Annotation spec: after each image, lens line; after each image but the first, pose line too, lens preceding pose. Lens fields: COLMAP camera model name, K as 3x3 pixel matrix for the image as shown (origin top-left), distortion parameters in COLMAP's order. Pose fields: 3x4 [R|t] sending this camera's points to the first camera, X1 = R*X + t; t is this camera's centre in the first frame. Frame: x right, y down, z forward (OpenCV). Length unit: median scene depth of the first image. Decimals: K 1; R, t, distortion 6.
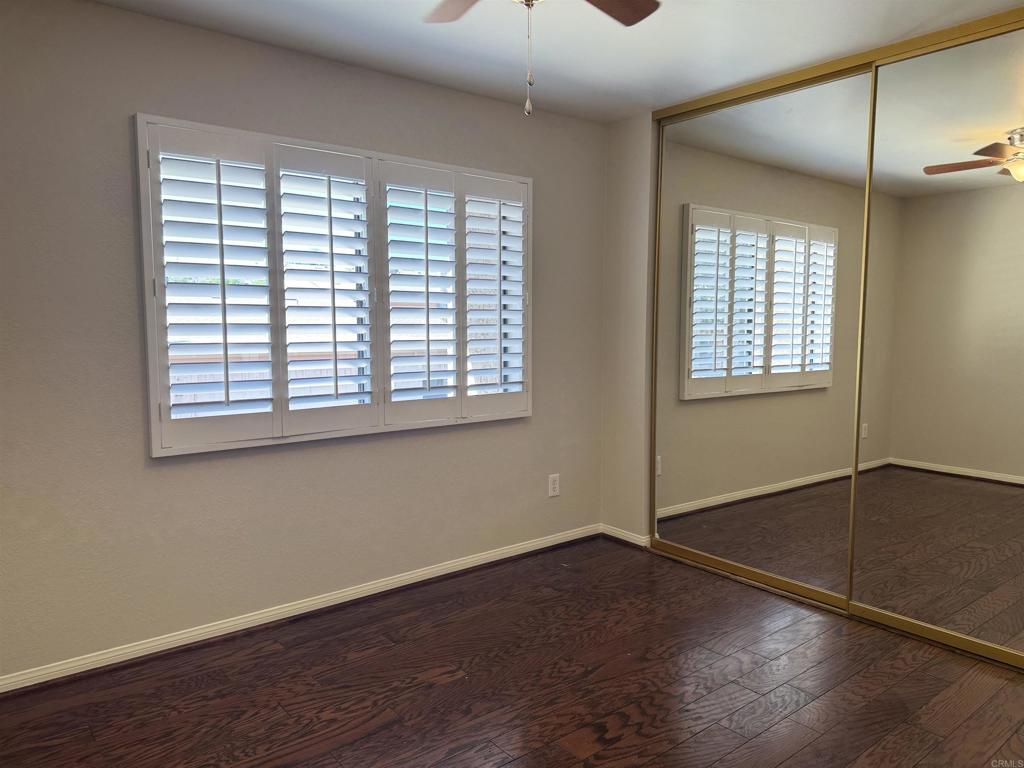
lens RADIAL K [[728.0, 0, 512.0], [0, 728.0, 384.0], [0, 0, 1]] dist [0.075920, 0.000109]
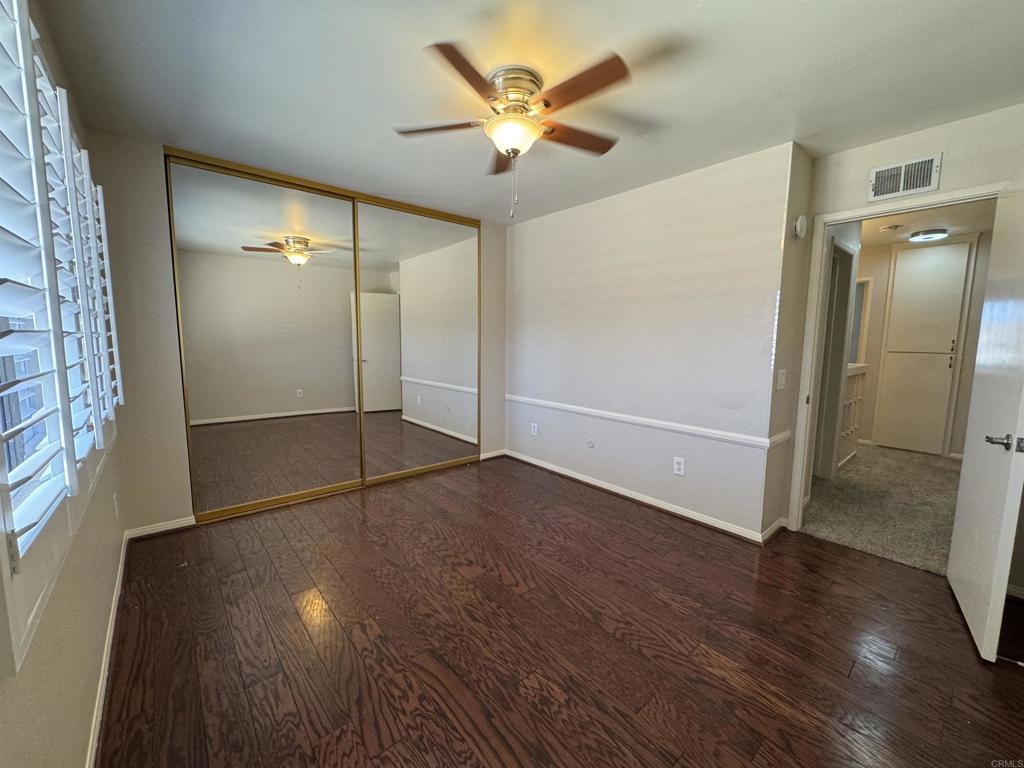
lens RADIAL K [[403.0, 0, 512.0], [0, 403.0, 384.0], [0, 0, 1]] dist [-0.000266, -0.000051]
pose [[-0.016463, -0.111300, 0.993651, -0.697073], [0.082745, 0.990225, 0.112287, -0.048063], [-0.996435, 0.084068, -0.007092, 0.750300]]
